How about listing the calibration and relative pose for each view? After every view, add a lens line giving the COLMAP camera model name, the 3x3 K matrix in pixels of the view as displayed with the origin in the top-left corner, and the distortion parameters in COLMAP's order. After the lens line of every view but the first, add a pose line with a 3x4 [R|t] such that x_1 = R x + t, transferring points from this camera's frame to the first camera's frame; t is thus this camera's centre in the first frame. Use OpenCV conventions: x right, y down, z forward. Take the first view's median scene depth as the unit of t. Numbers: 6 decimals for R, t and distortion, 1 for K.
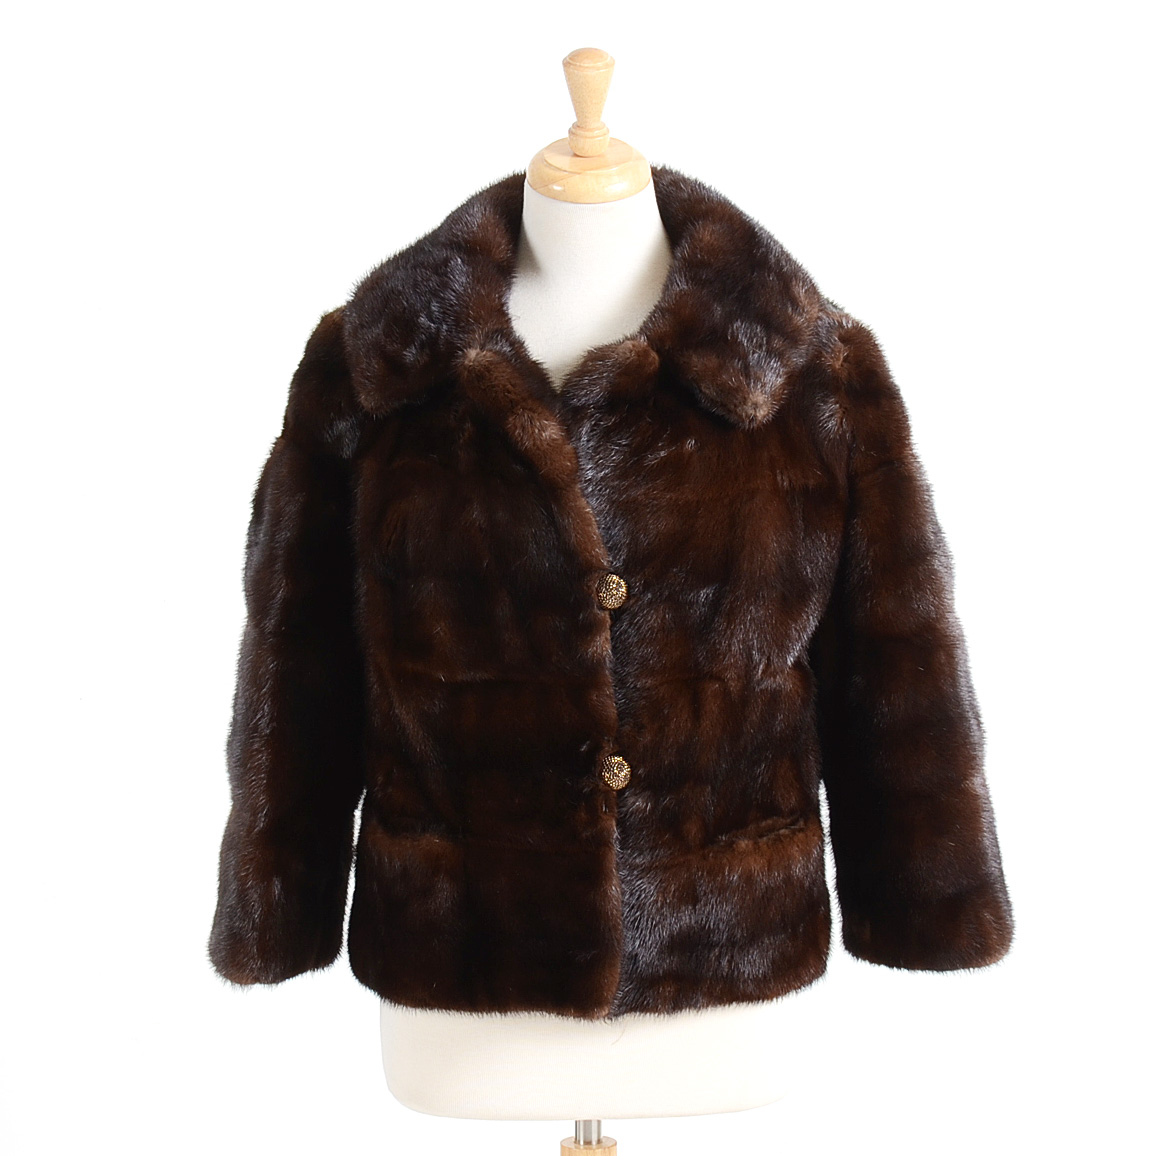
lens RADIAL K [[4110.4, 0, 575.6], [0, 4110.4, 578.4], [0, 0, 1]] dist [-0.003346, 0.000000]
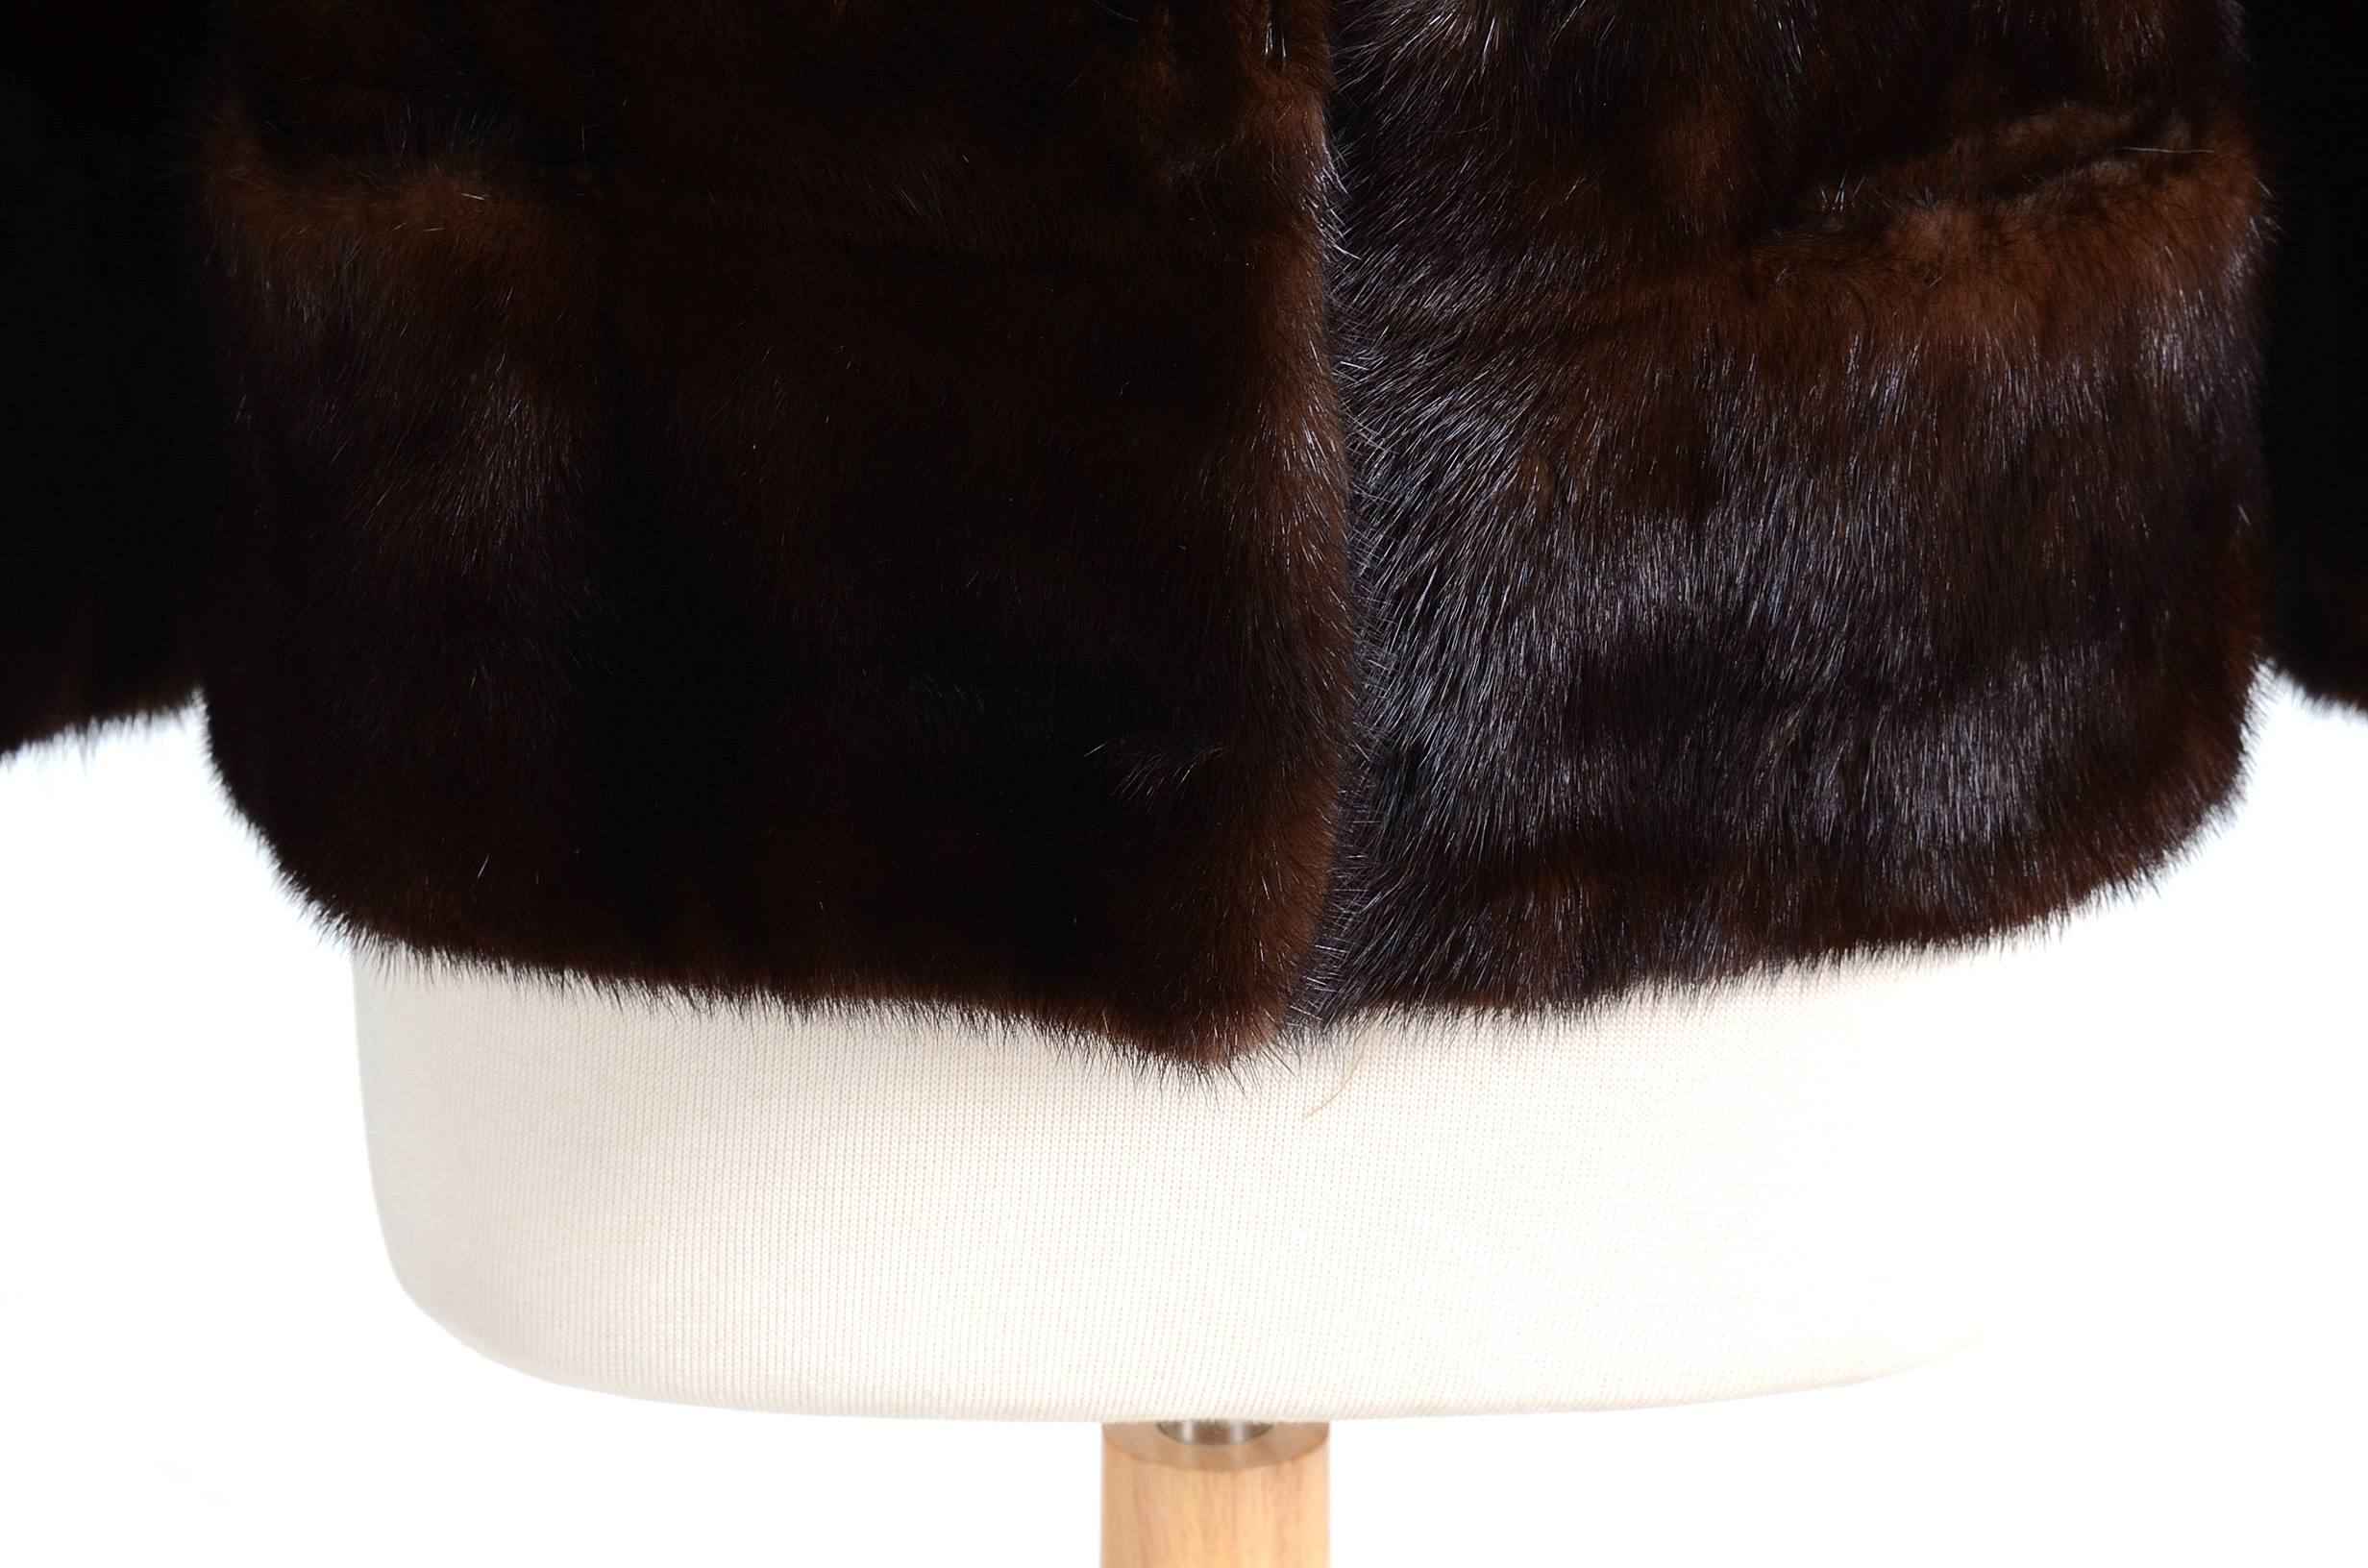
lens RADIAL K [[5266.8, 0, 1171.7], [0, 5266.8, 792.8], [0, 0, 1]] dist [0.085872, 0.000000]
pose [[0.999362, 0.013320, -0.033140, 0.011155], [-0.007561, 0.985725, 0.168196, 0.048336], [0.034908, -0.167838, 0.985196, 0.732099]]
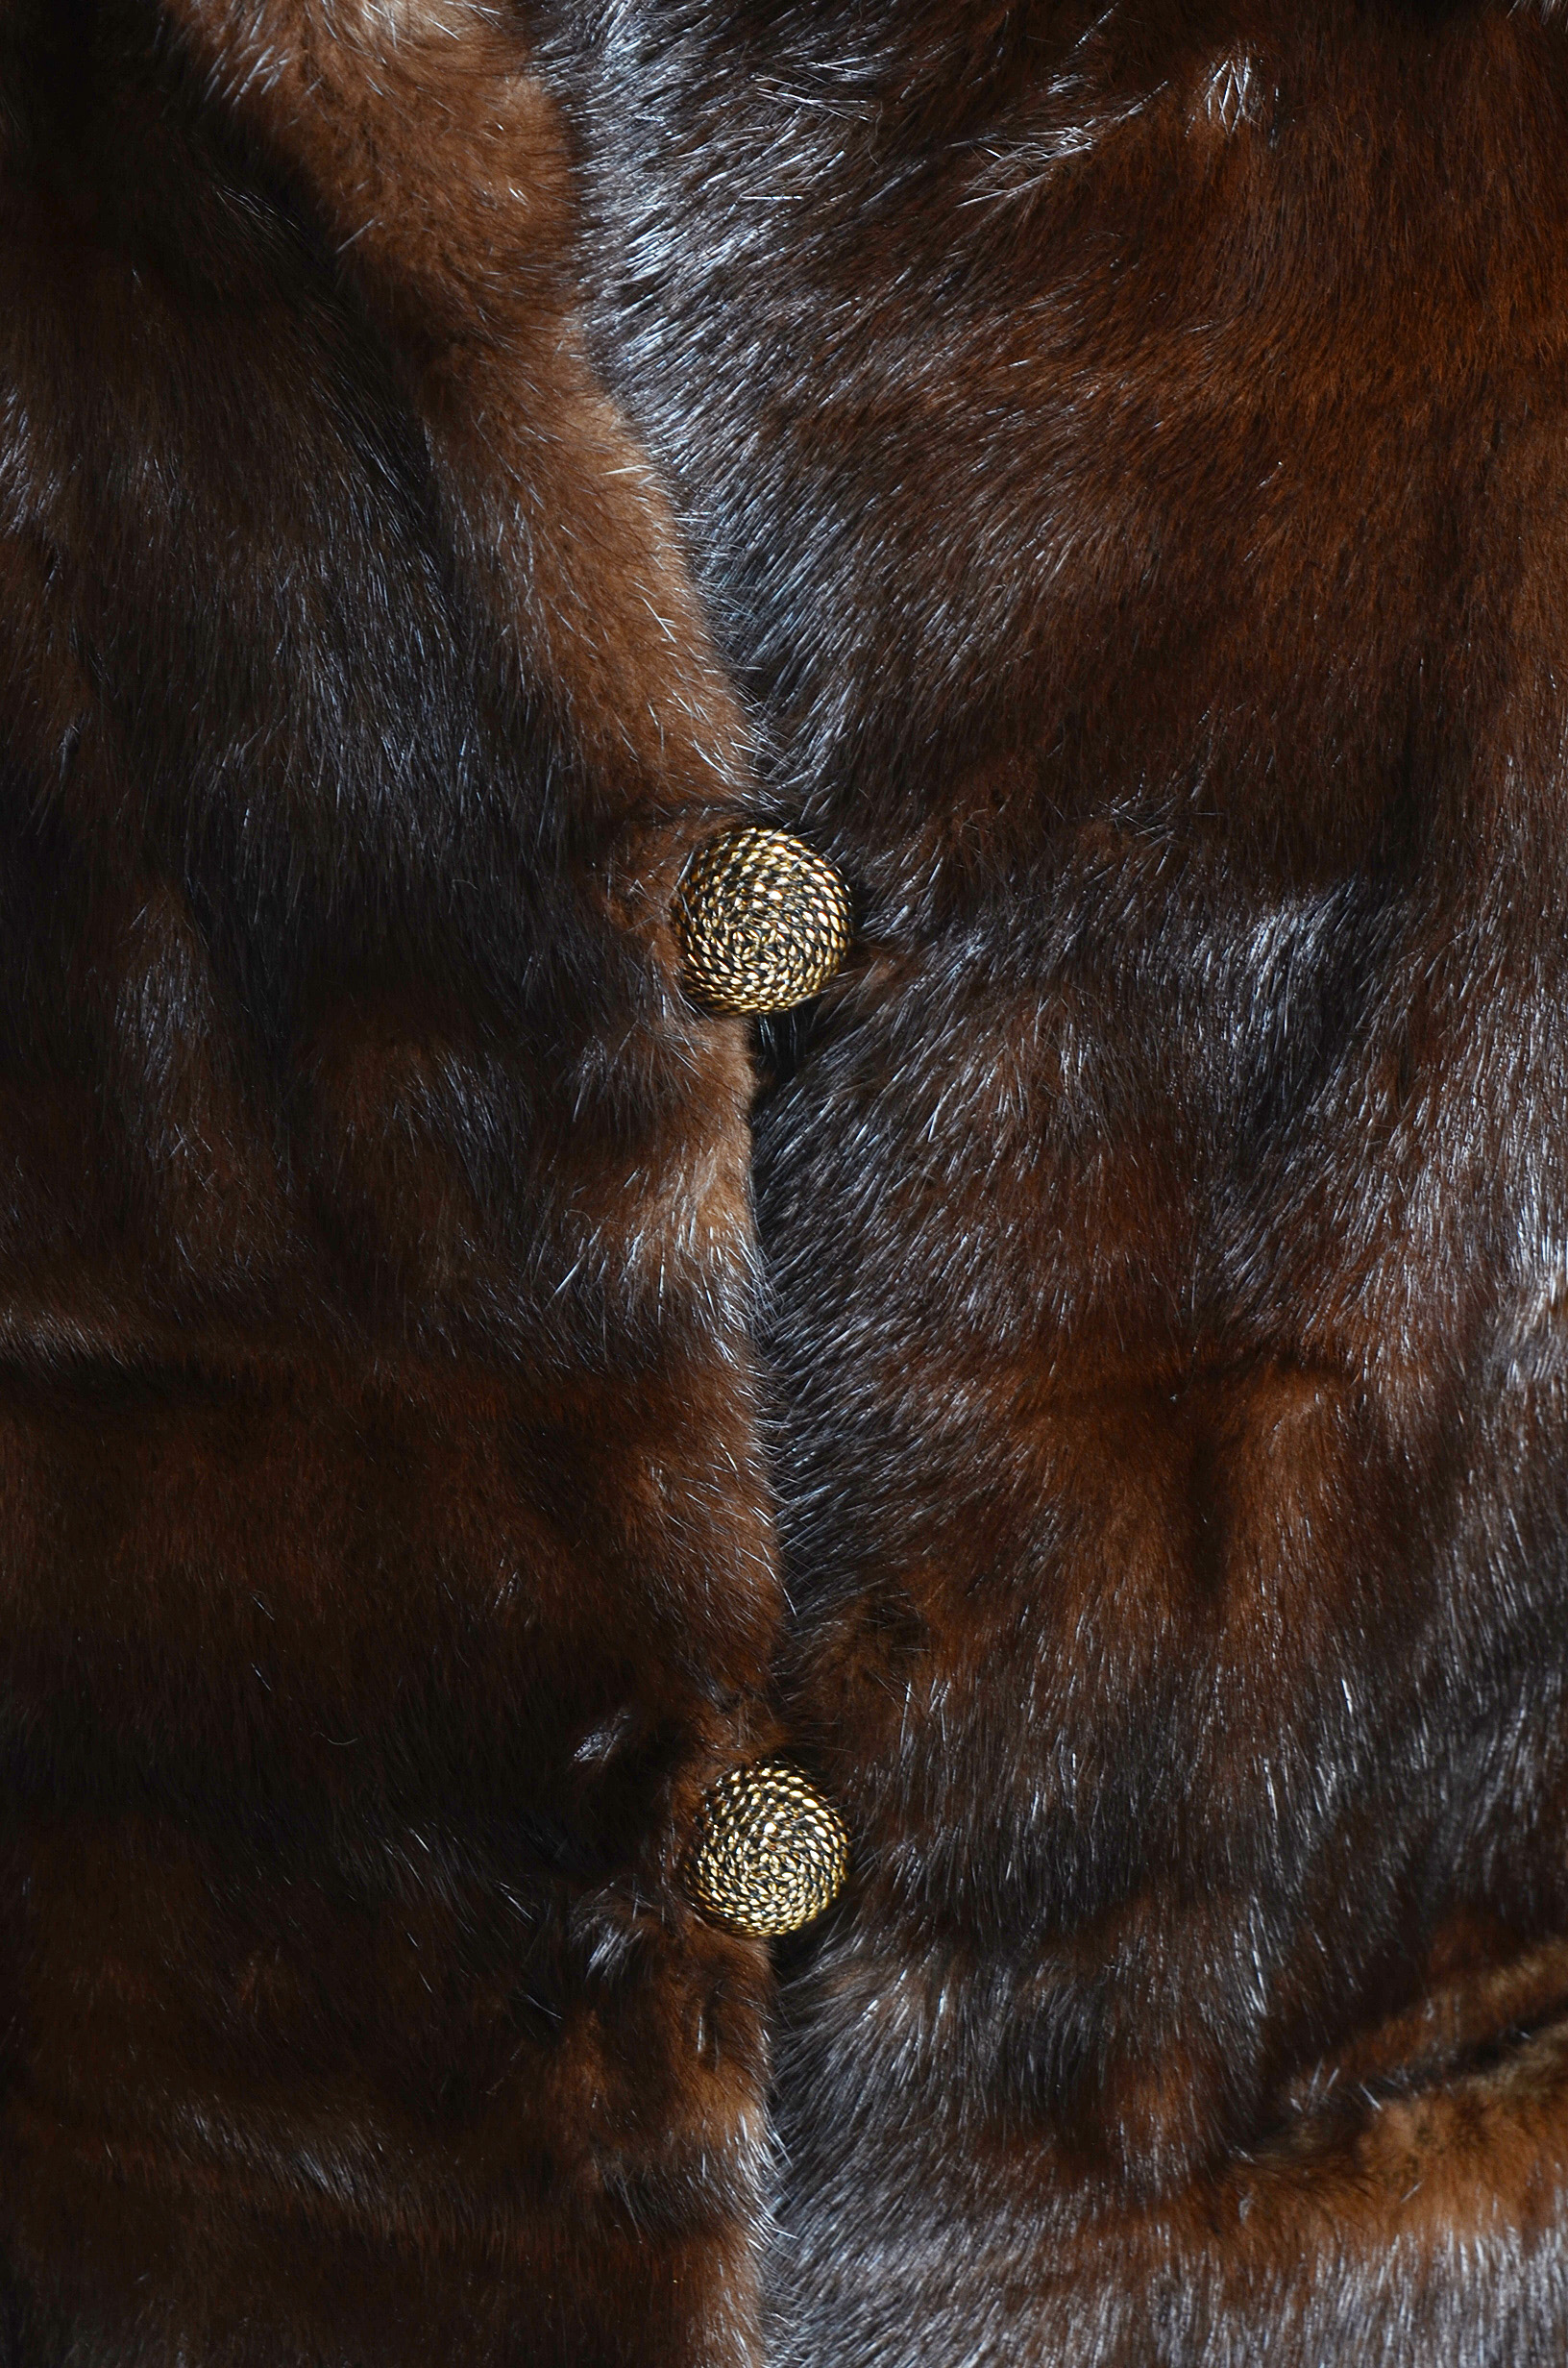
lens RADIAL K [[5266.8, 0, 780.1], [0, 5266.8, 1183.9], [0, 0, 1]] dist [0.085872, 0.000000]
pose [[0.999481, 0.025892, -0.019176, 0.014091], [-0.022225, 0.984935, 0.171492, -0.024604], [0.023327, -0.170977, 0.984999, 0.759689]]
